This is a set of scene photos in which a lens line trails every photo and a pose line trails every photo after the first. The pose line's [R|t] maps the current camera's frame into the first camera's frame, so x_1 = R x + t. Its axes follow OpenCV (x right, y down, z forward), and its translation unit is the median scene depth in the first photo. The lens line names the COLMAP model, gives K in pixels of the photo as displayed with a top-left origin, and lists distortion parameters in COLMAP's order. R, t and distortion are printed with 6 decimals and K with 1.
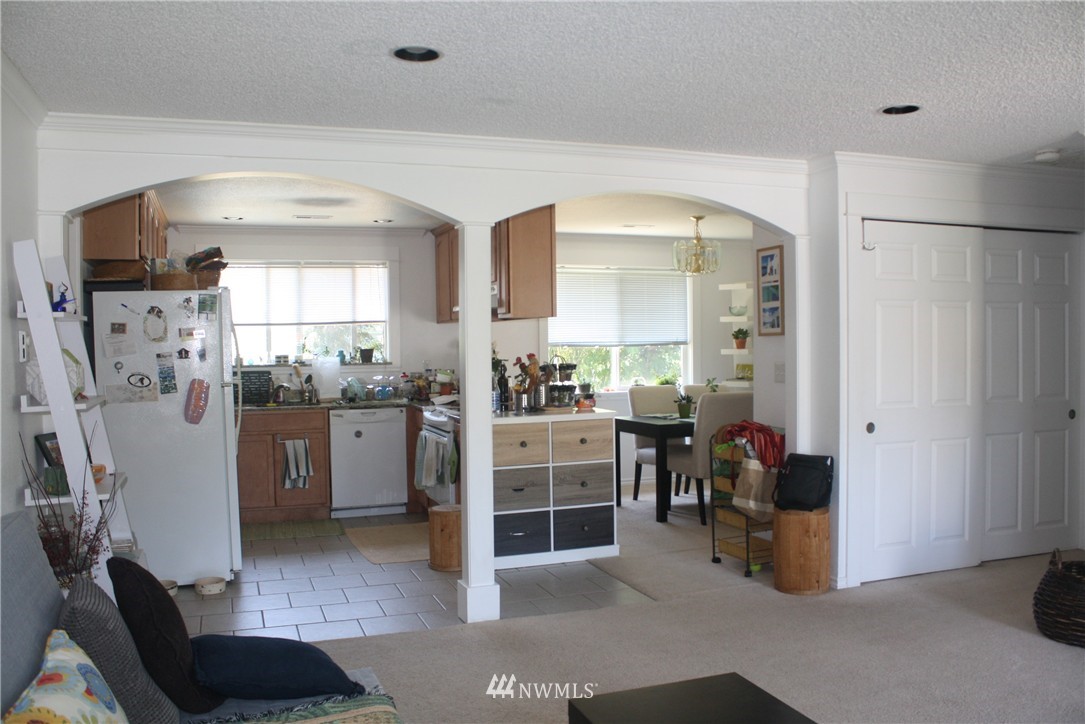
lens RADIAL K [[936.7, 0, 542.0], [0, 936.7, 361.9], [0, 0, 1]] dist [-0.113752, 0.009226]
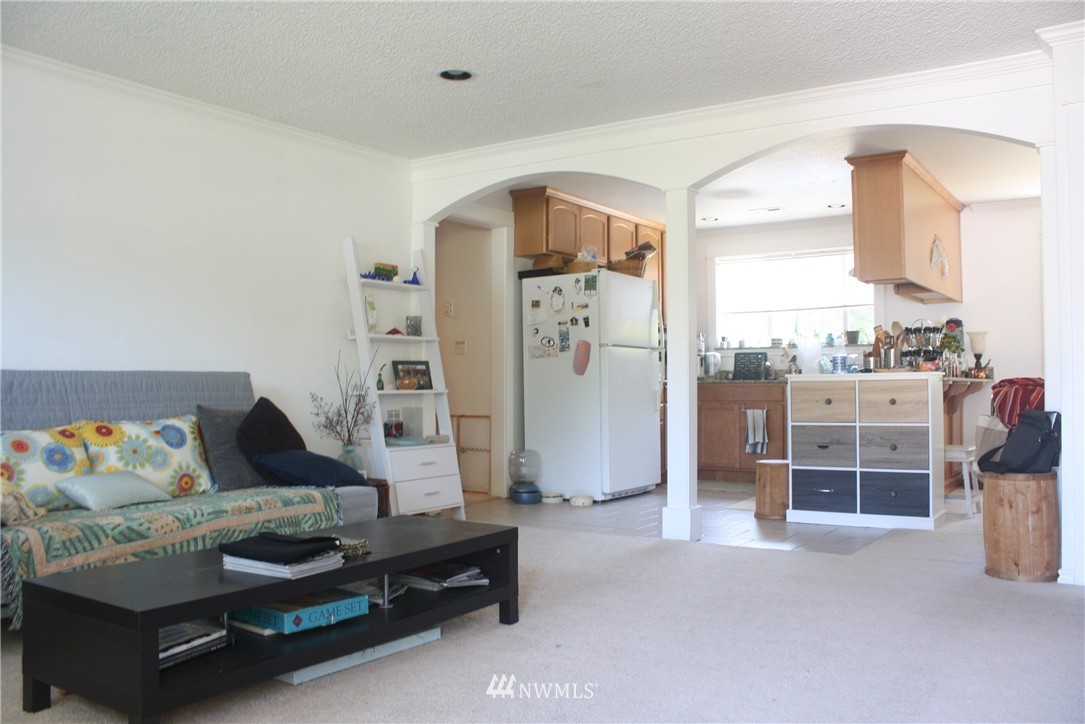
lens RADIAL K [[936.7, 0, 541.8], [0, 936.7, 362.5], [0, 0, 1]] dist [-0.113752, 0.009226]
pose [[0.581469, -0.011643, -0.813485, 0.605333], [-0.025153, 0.999162, -0.032280, 0.084793], [0.813179, 0.039231, 0.580689, 0.165753]]
